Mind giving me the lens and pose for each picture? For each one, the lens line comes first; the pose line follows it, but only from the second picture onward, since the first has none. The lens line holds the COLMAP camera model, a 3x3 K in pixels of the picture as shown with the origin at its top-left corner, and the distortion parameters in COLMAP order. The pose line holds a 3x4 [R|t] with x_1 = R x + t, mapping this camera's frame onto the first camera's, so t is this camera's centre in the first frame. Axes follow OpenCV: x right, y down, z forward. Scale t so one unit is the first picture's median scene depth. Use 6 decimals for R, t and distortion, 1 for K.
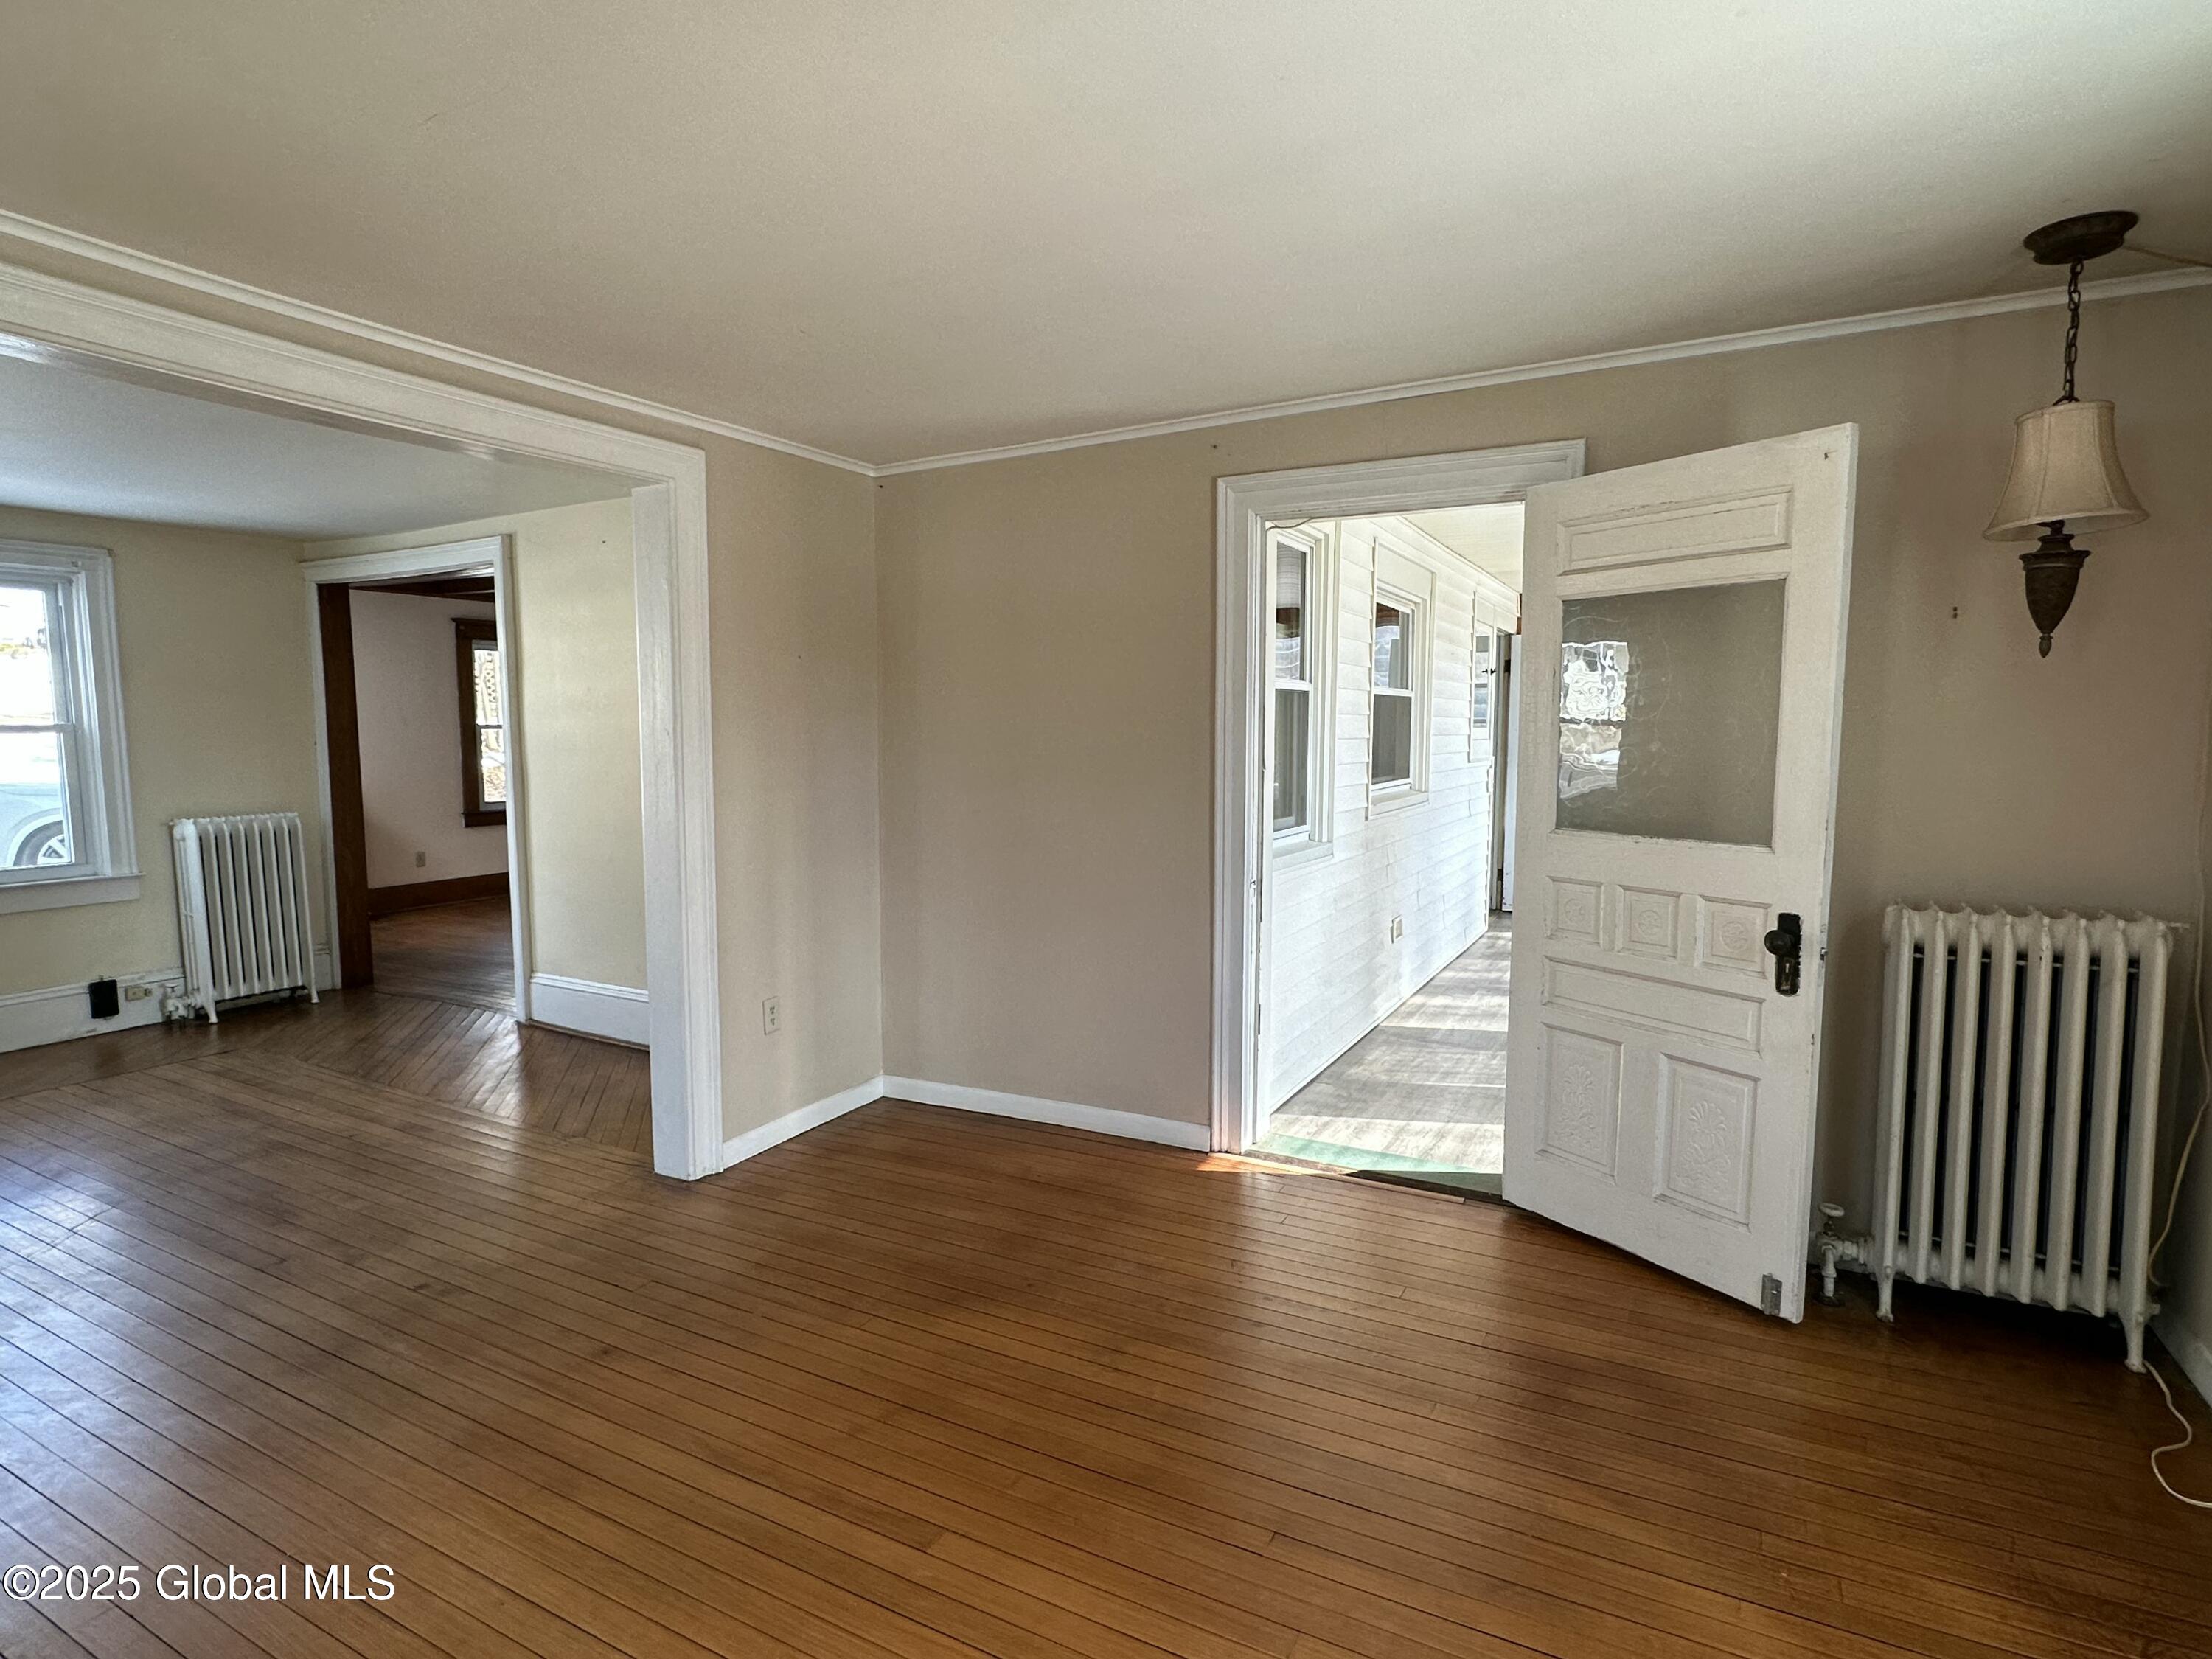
lens RADIAL K [[1158.4, 0, 1106.0], [0, 1158.4, 829.5], [0, 0, 1]] dist [0.000400, 0.001225]
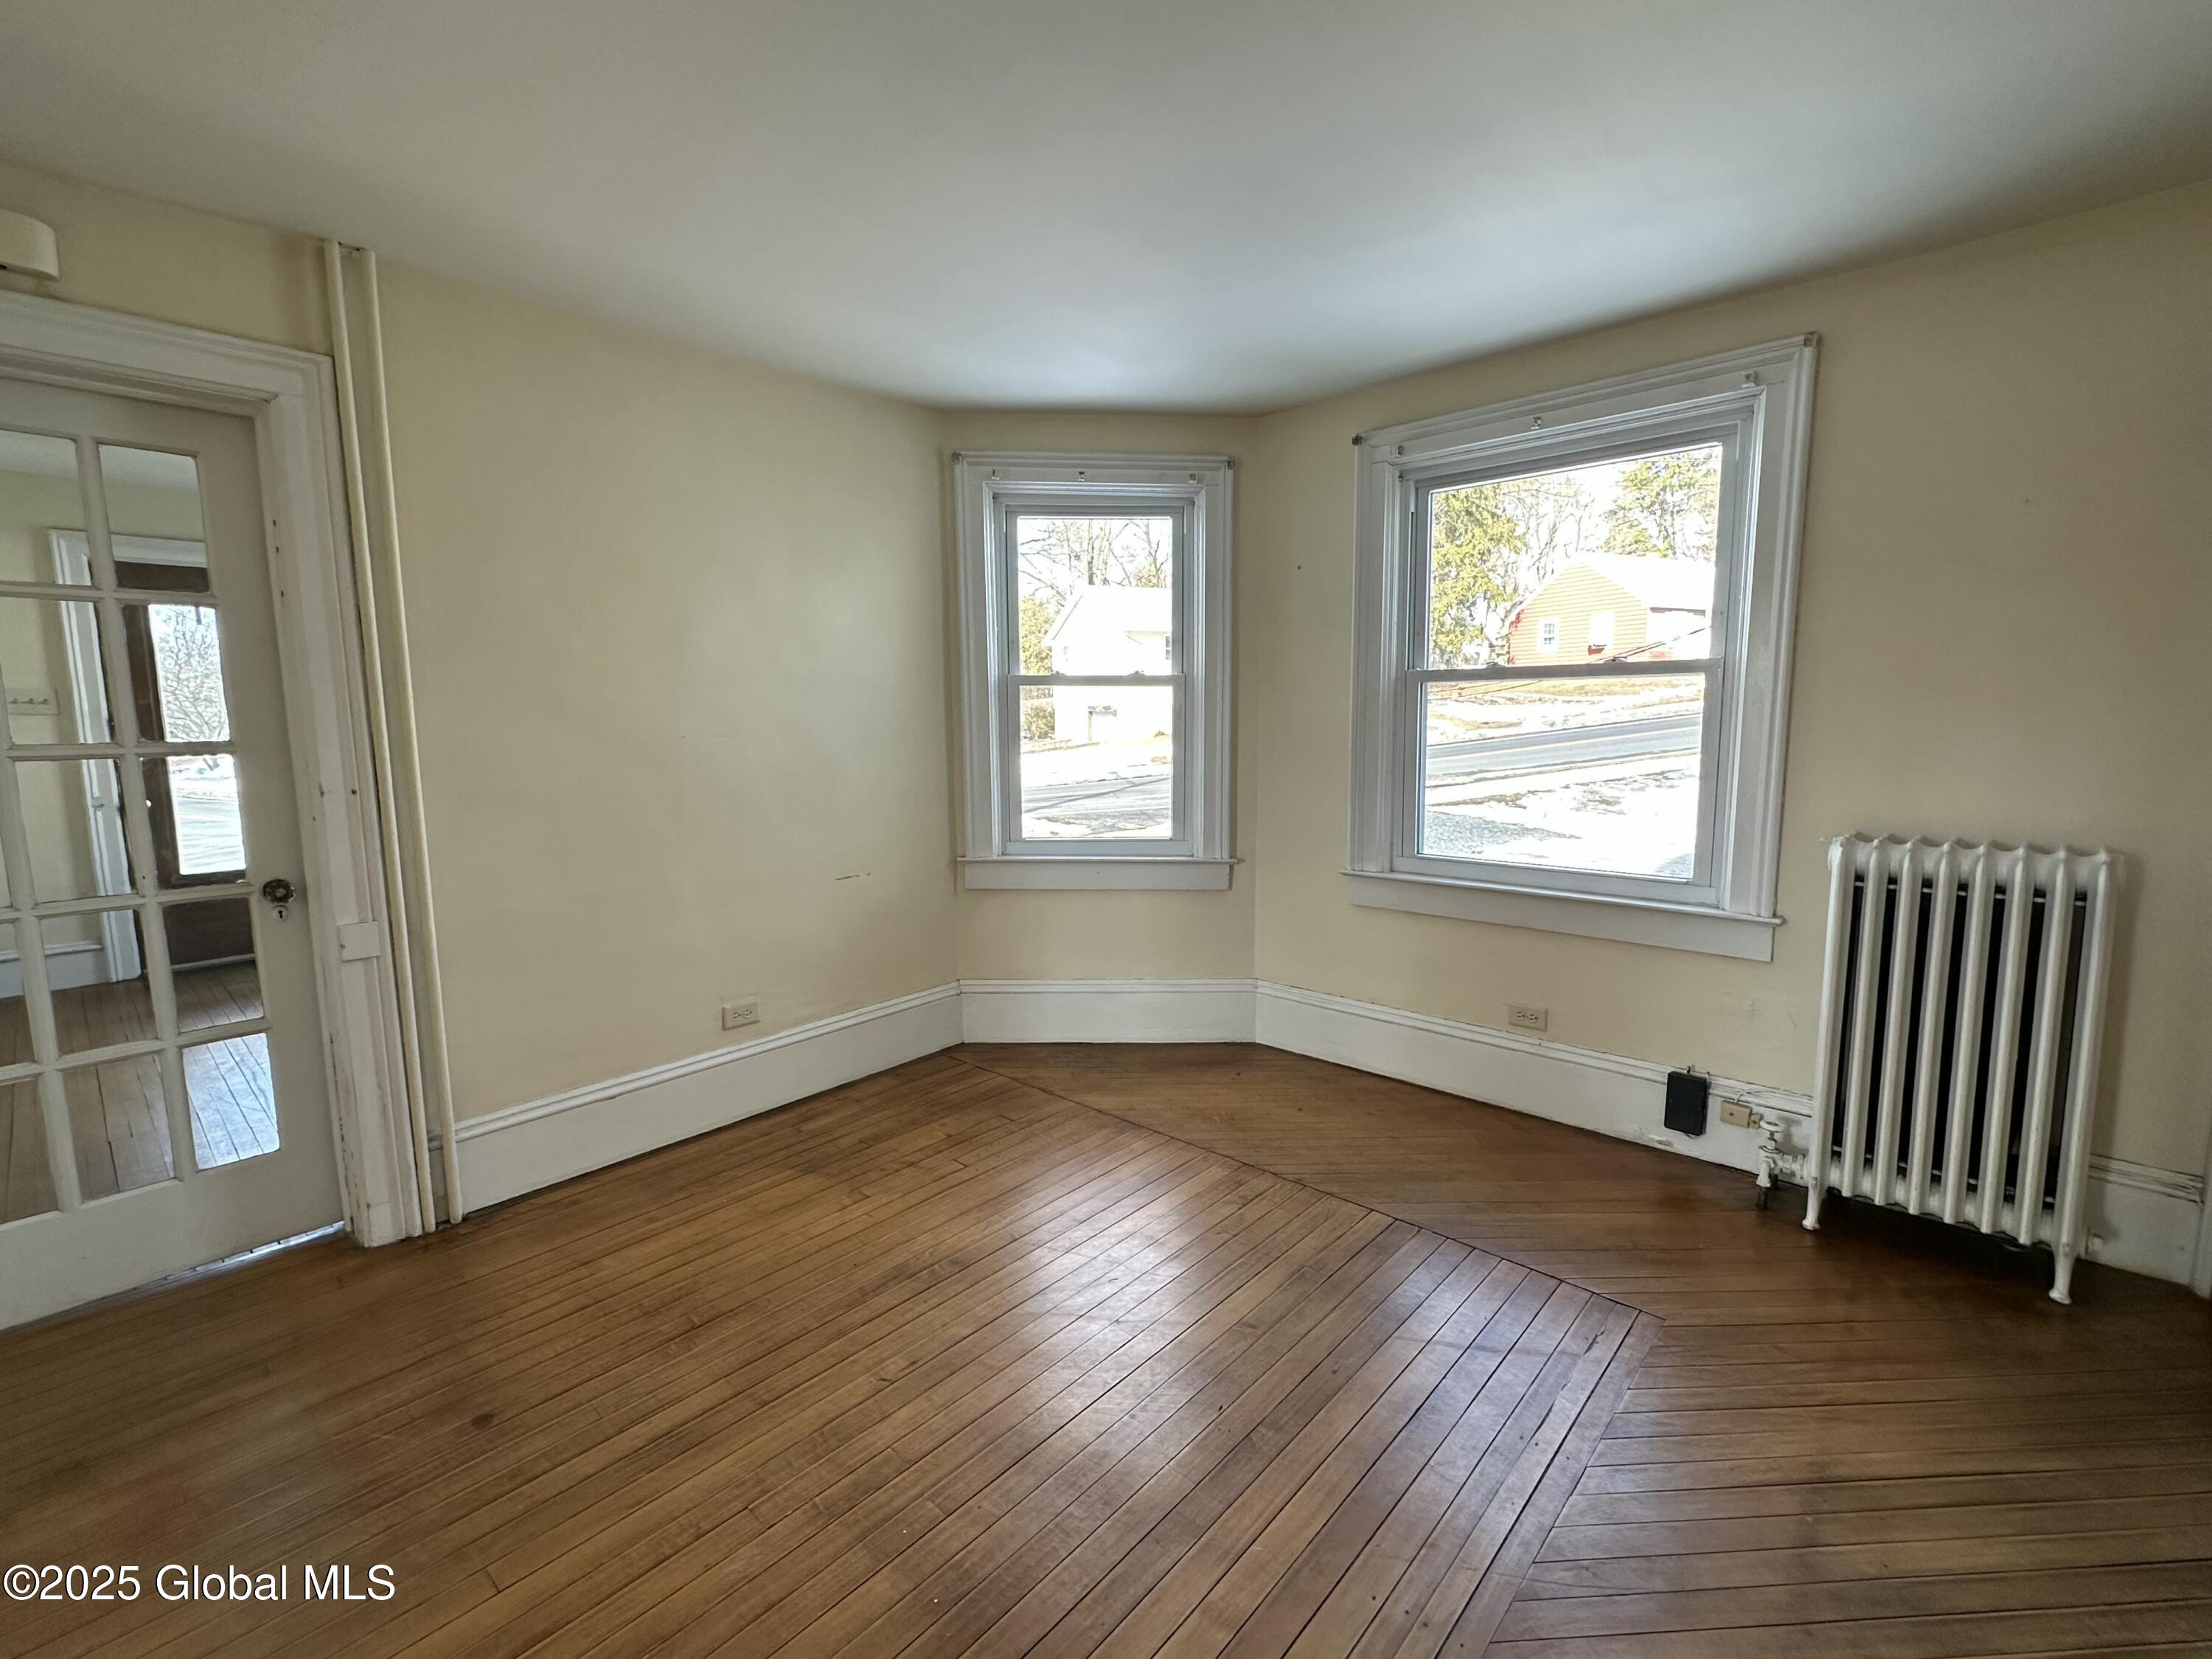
lens RADIAL K [[974.1, 0, 1106.0], [0, 974.1, 829.5], [0, 0, 1]] dist [-0.000028, 0.000066]
pose [[-0.236793, 0.124407, -0.963562, -0.298106], [-0.077400, 0.986200, 0.146351, -0.049905], [0.968472, 0.109234, -0.223896, 0.782625]]
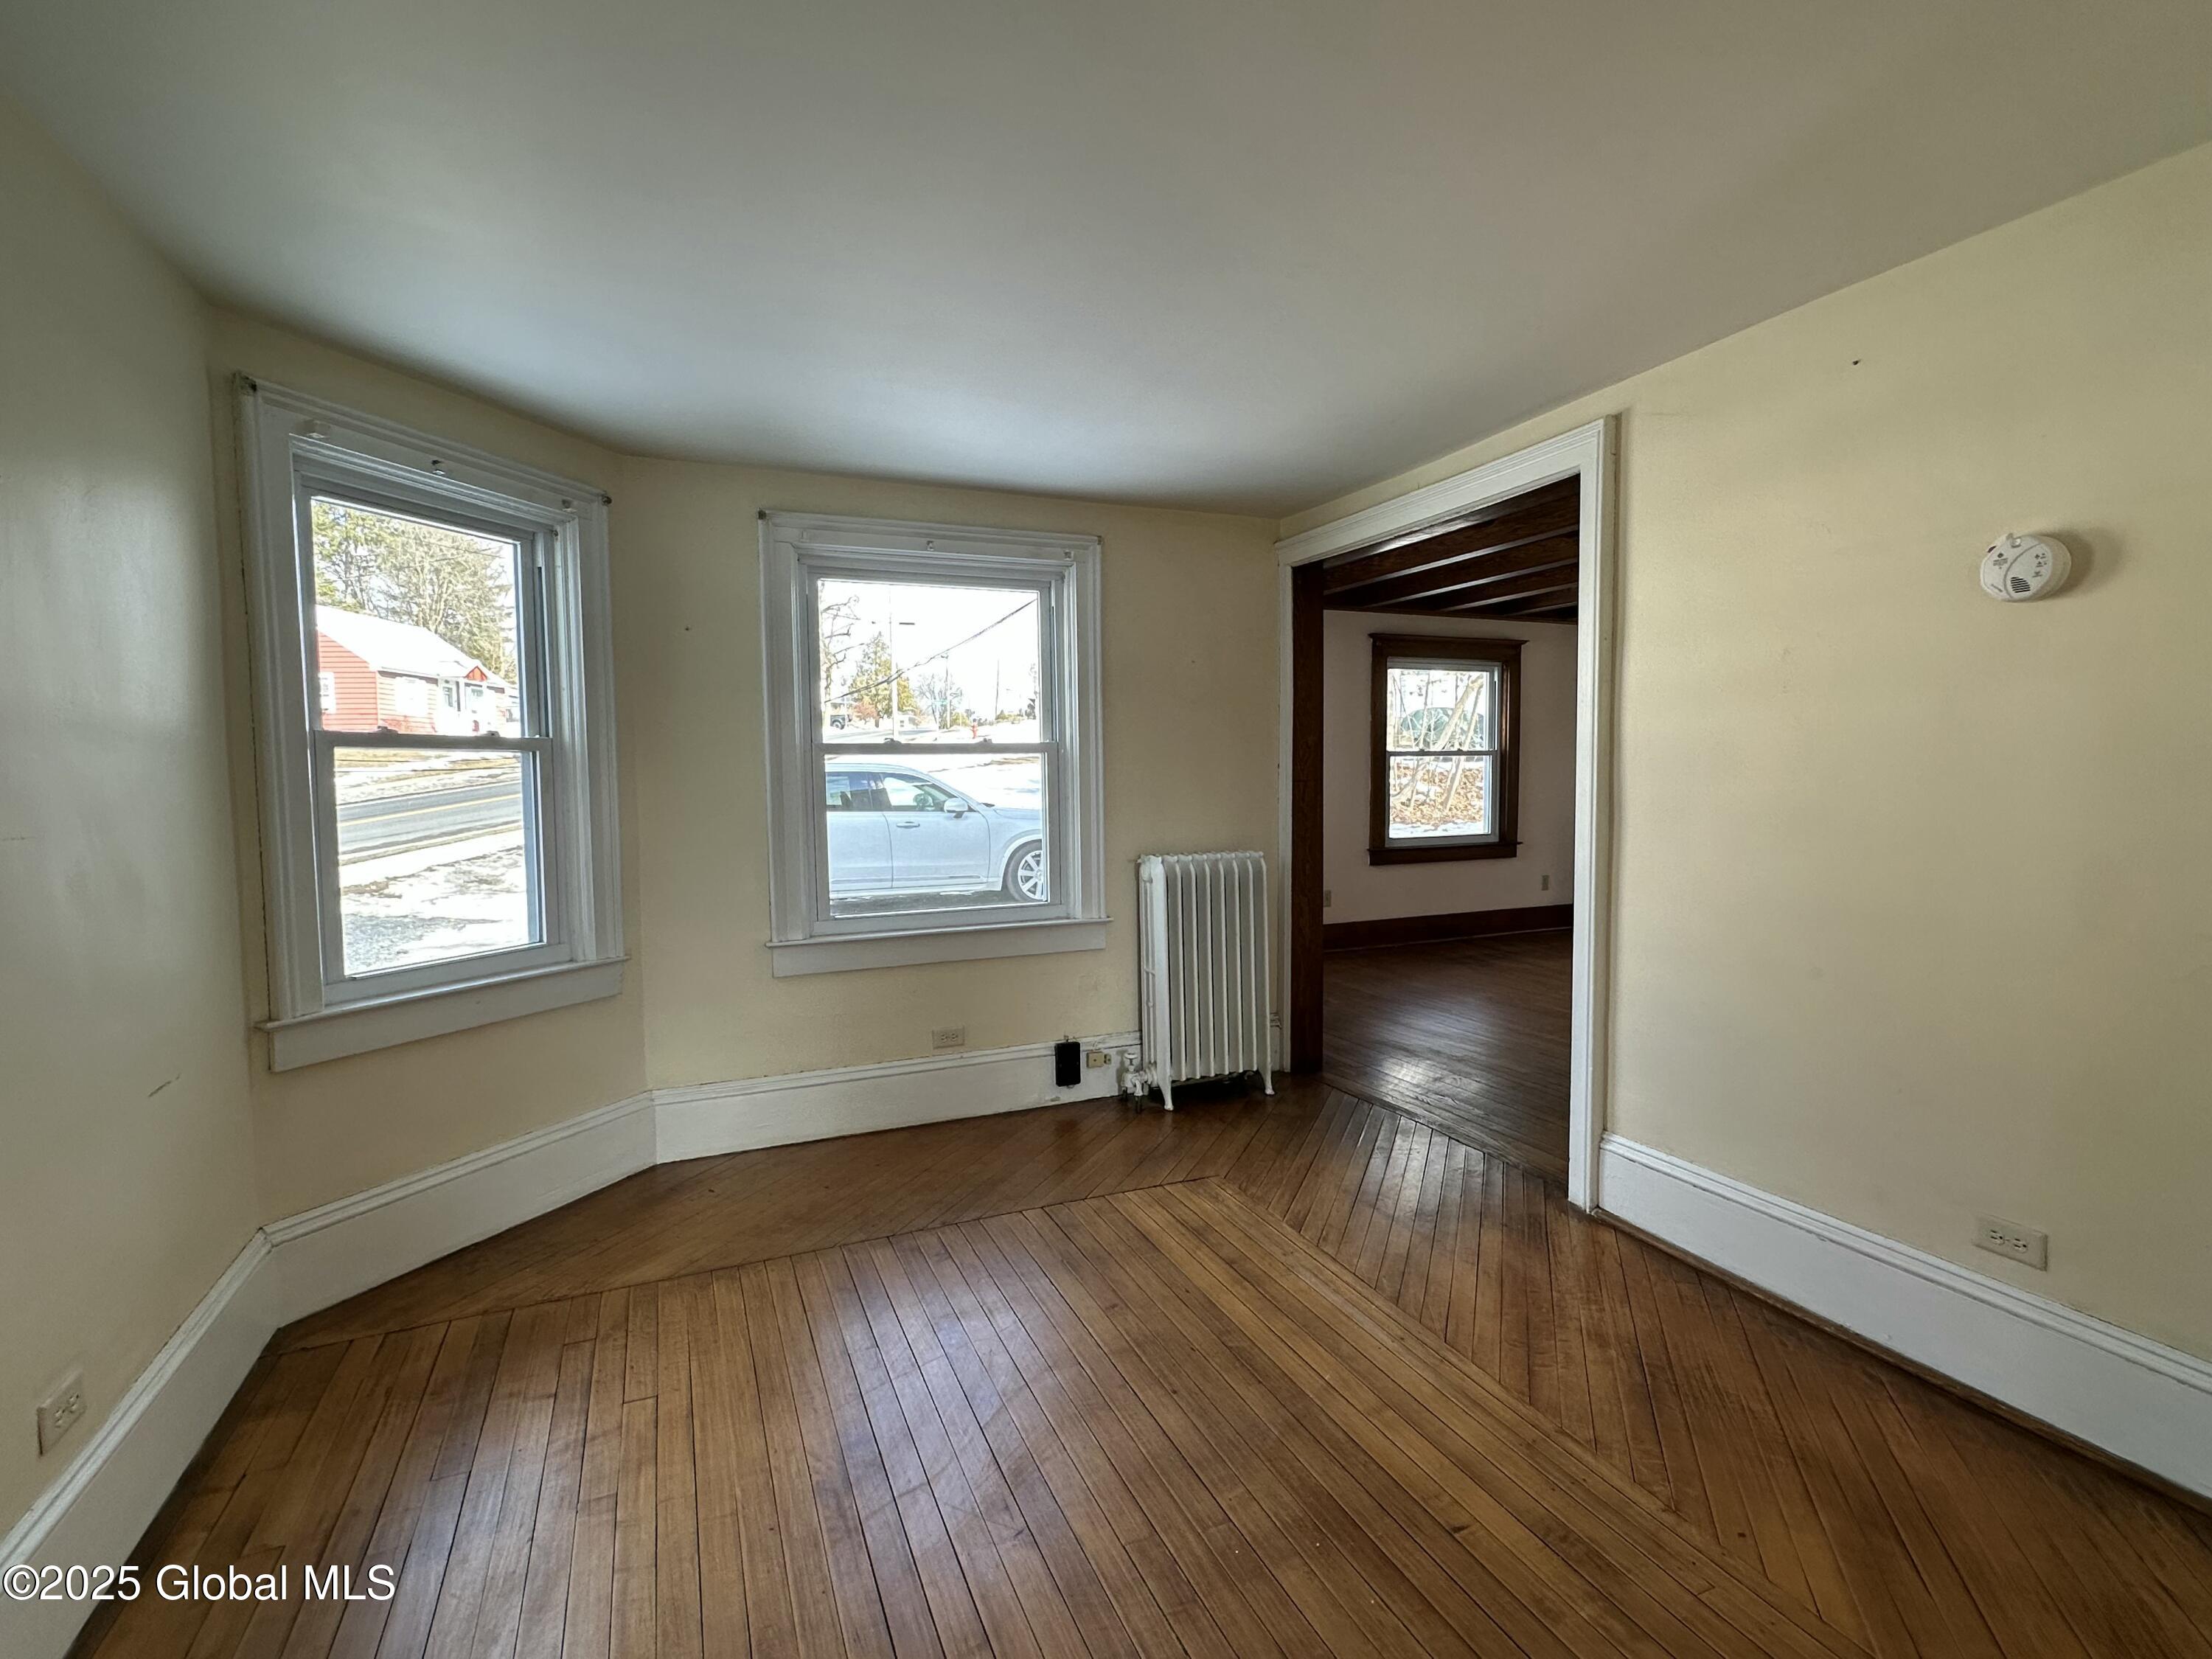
lens RADIAL K [[1023.1, 0, 1106.0], [0, 1023.1, 829.5], [0, 0, 1]] dist [-0.003240, 0.000814]
pose [[0.788892, 0.031267, -0.613736, -0.377559], [-0.048111, 0.998782, -0.010959, -0.018434], [0.612646, 0.038172, 0.789435, 0.407837]]
